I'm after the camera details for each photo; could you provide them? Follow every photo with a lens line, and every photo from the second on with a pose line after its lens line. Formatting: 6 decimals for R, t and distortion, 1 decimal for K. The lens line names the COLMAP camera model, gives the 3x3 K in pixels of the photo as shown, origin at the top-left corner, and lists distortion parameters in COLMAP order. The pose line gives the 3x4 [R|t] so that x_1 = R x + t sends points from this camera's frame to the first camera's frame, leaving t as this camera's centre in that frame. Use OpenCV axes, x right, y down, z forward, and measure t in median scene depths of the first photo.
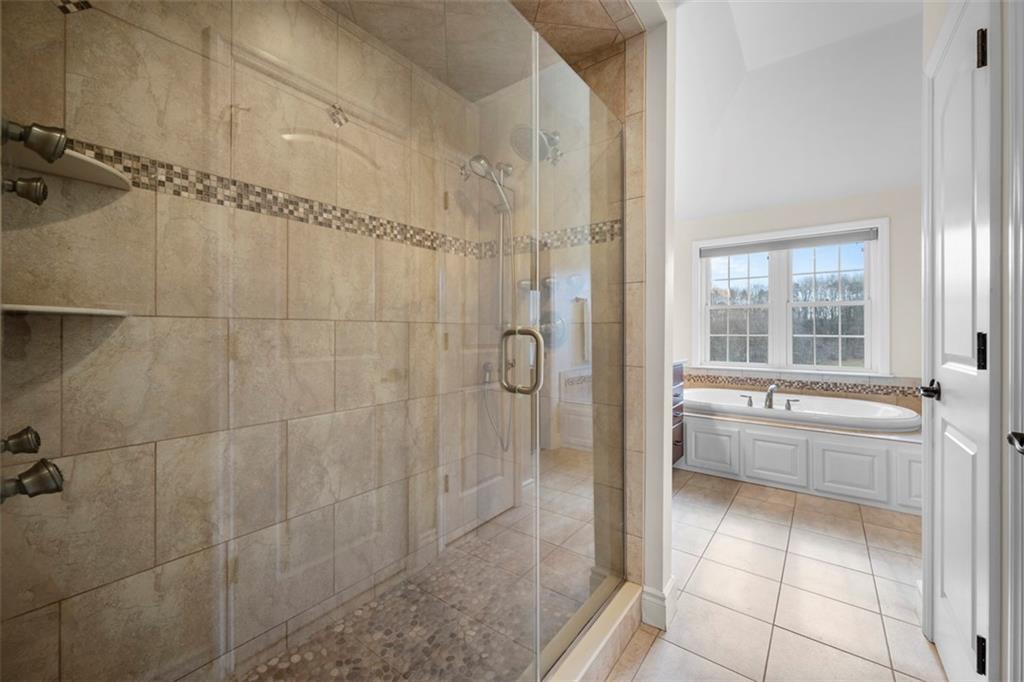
lens RADIAL K [[402.0, 0, 512.5], [0, 402.0, 335.0], [0, 0, 1]] dist [-0.000592, -0.000088]
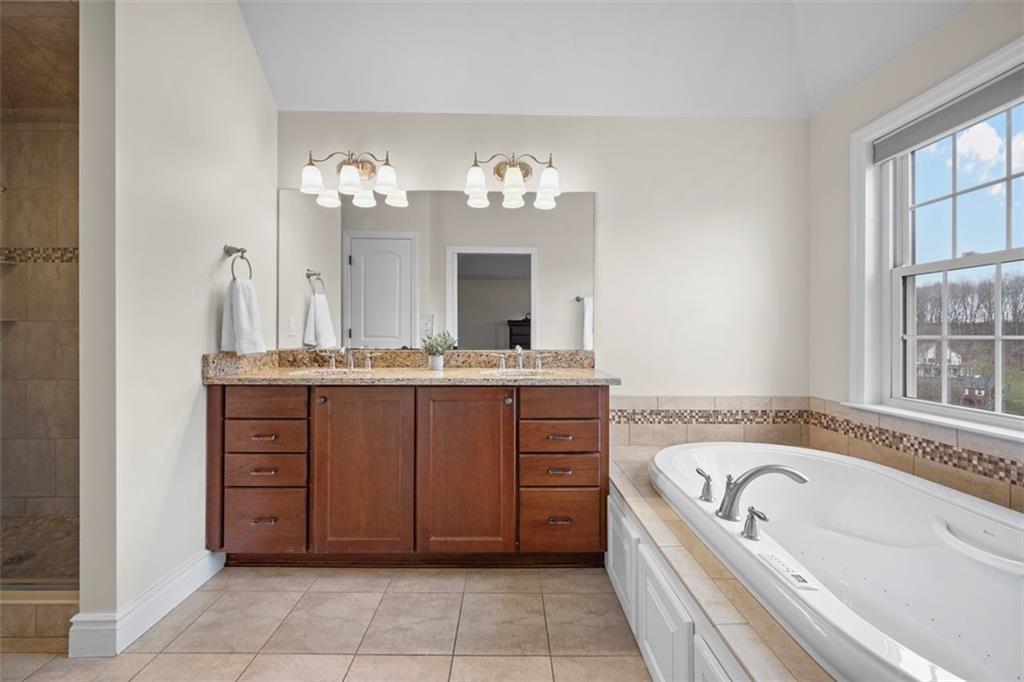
lens RADIAL K [[402.0, 0, 511.7], [0, 402.0, 337.1], [0, 0, 1]] dist [-0.000592, -0.000088]
pose [[0.618367, 0.001915, -0.785887, 2.133123], [-0.008232, 0.999958, -0.004041, 0.023807], [0.785846, 0.008968, 0.618357, 1.531557]]
